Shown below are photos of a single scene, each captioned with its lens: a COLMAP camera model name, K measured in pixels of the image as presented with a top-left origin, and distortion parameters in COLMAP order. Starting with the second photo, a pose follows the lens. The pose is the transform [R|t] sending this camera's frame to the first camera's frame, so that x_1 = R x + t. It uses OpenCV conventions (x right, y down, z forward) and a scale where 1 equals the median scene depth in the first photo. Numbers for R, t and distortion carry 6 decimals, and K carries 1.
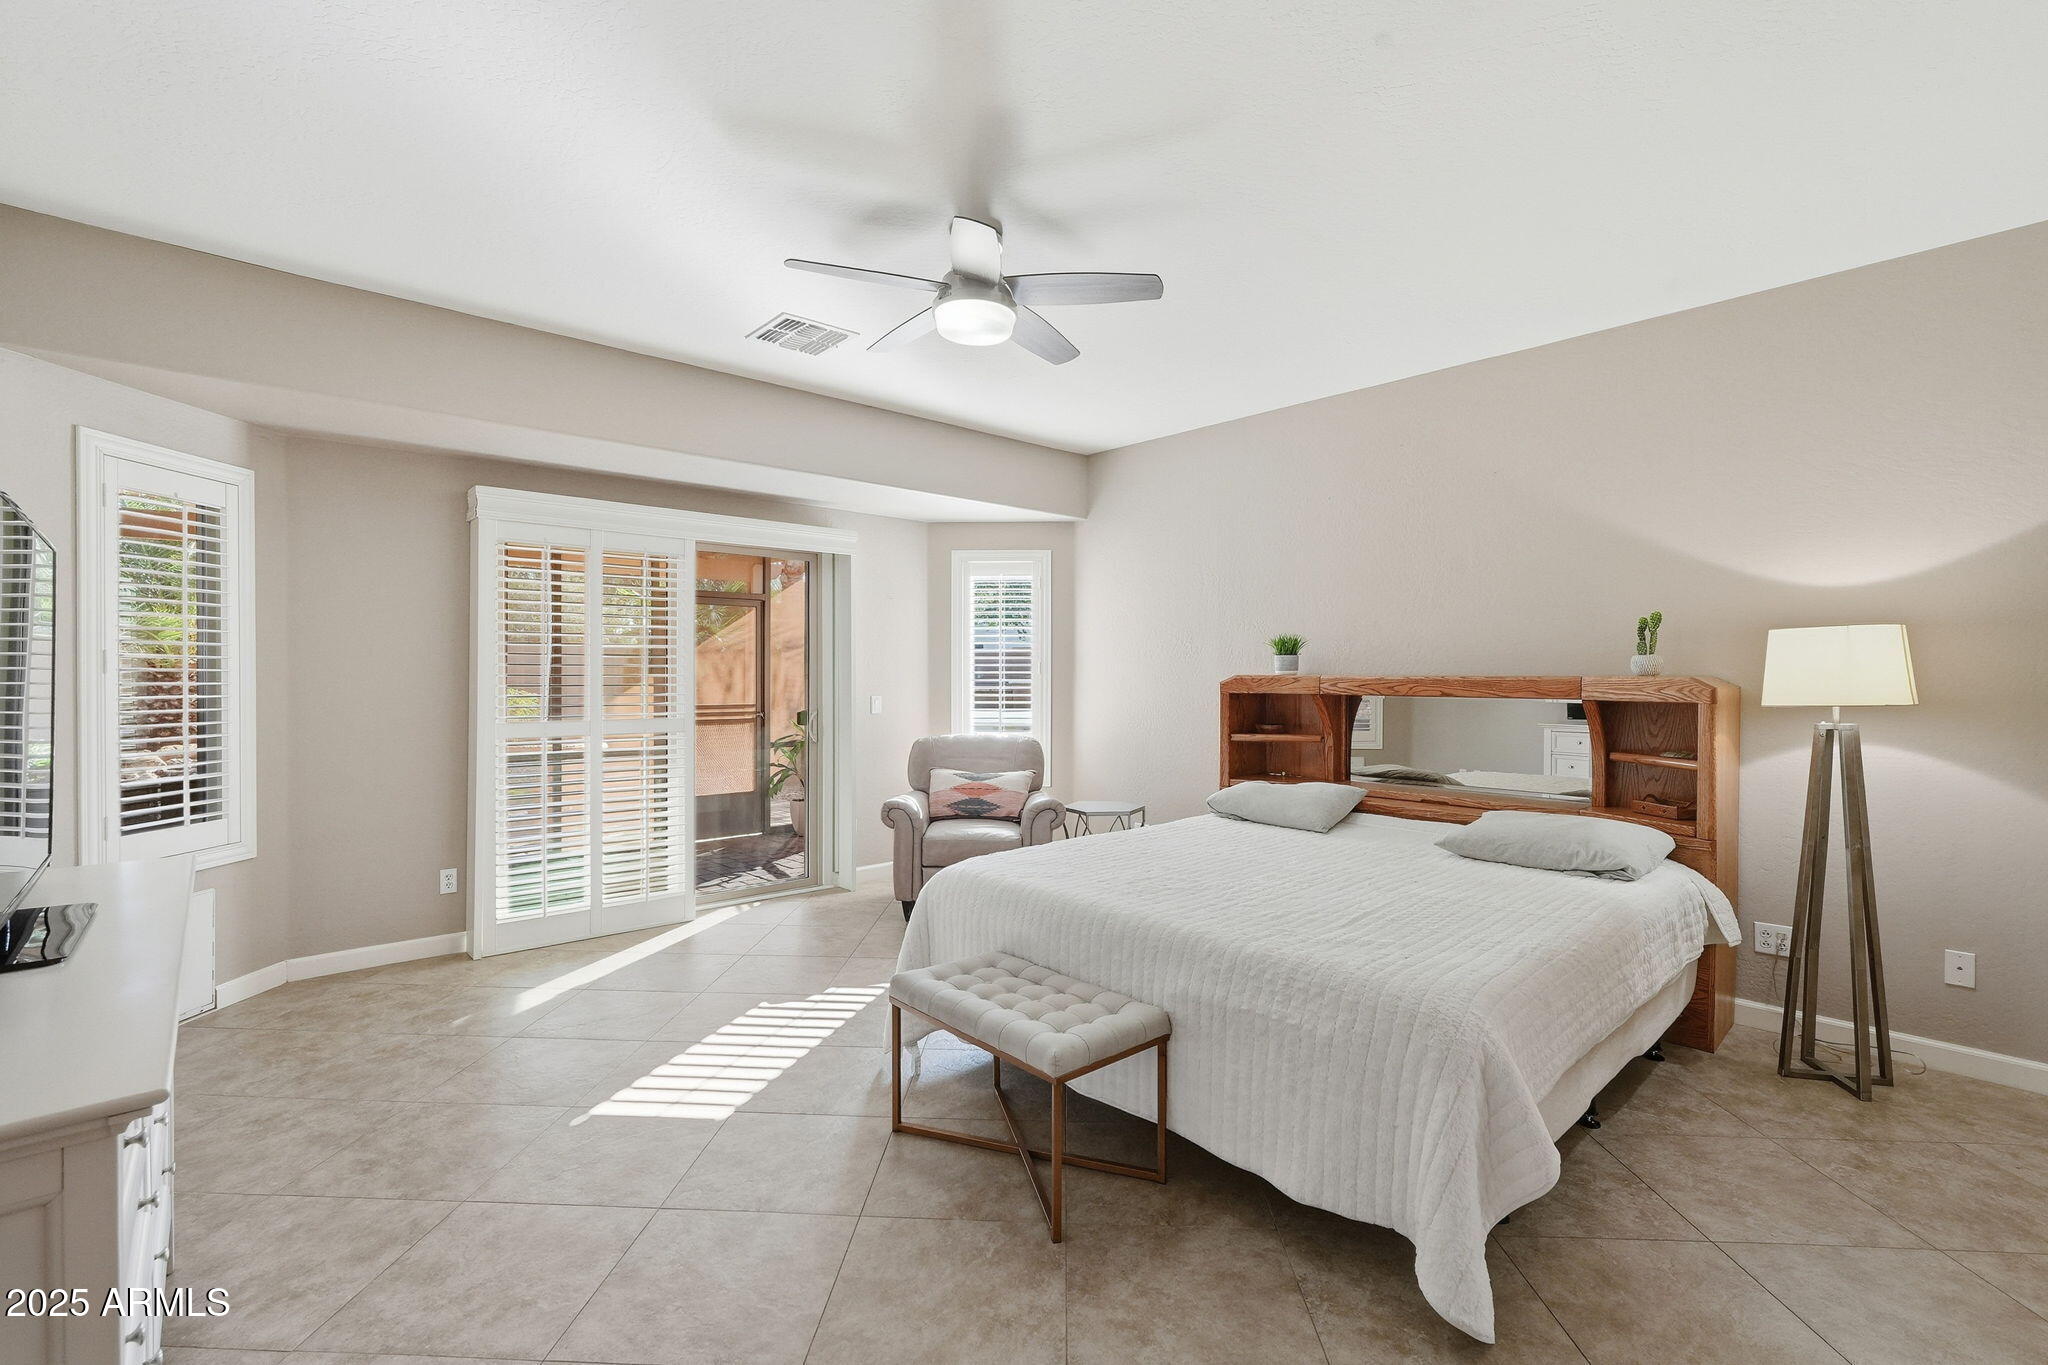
lens RADIAL K [[903.1, 0, 1011.2], [0, 903.1, 686.4], [0, 0, 1]] dist [-0.003011, 0.000080]
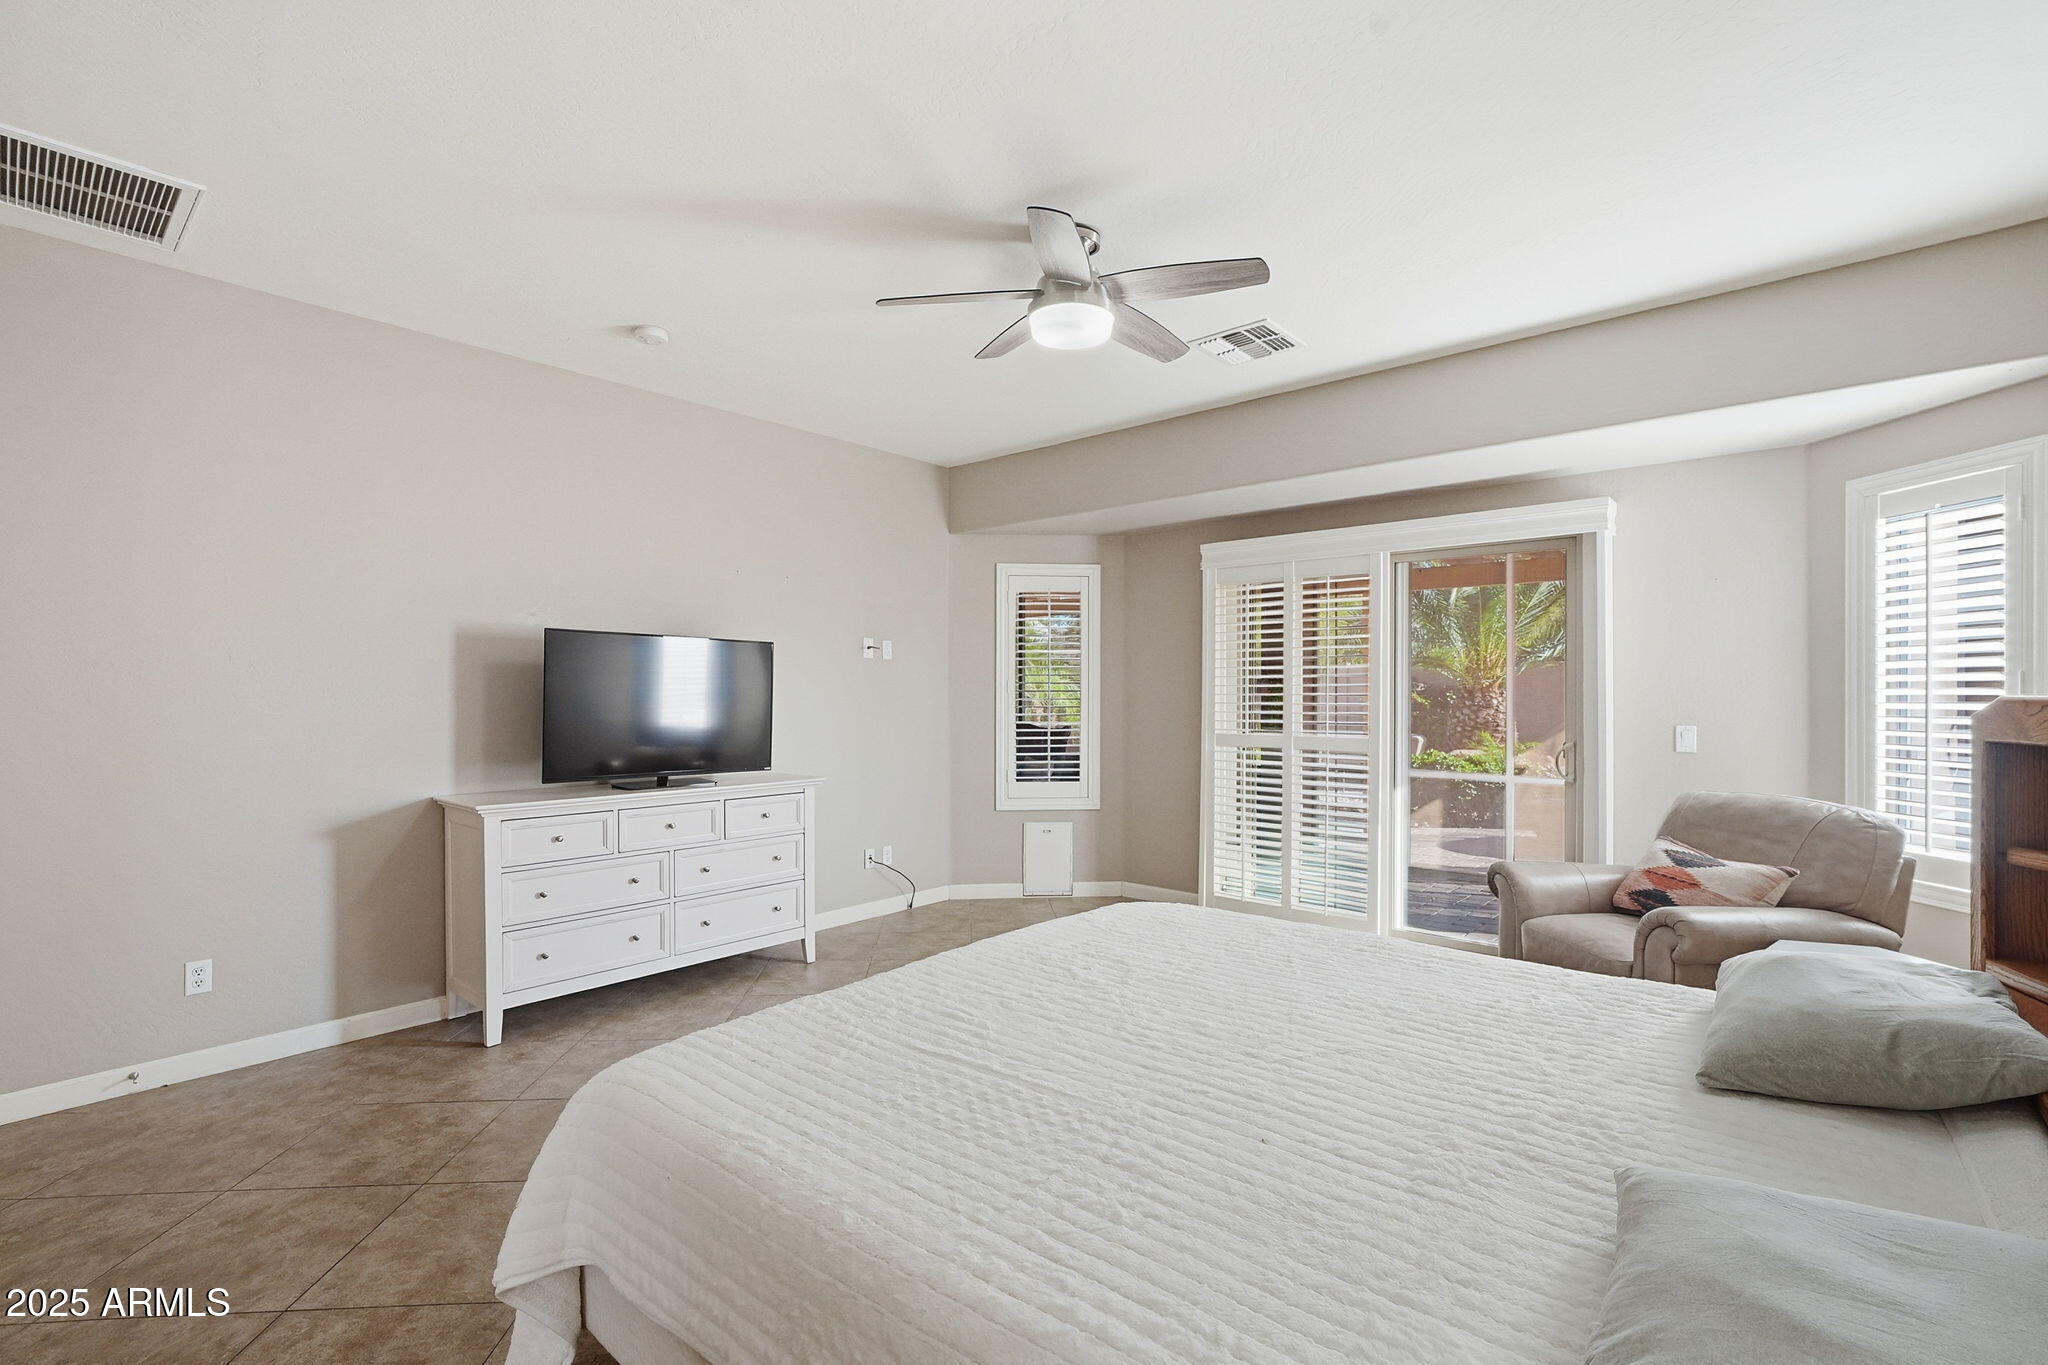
lens RADIAL K [[903.1, 0, 1011.2], [0, 903.1, 686.4], [0, 0, 1]] dist [-0.003011, 0.000080]
pose [[0.136941, -0.007175, -0.990553, 0.624185], [-0.014198, 0.999857, -0.009205, -0.007902], [0.990478, 0.015324, 0.136819, 0.560633]]
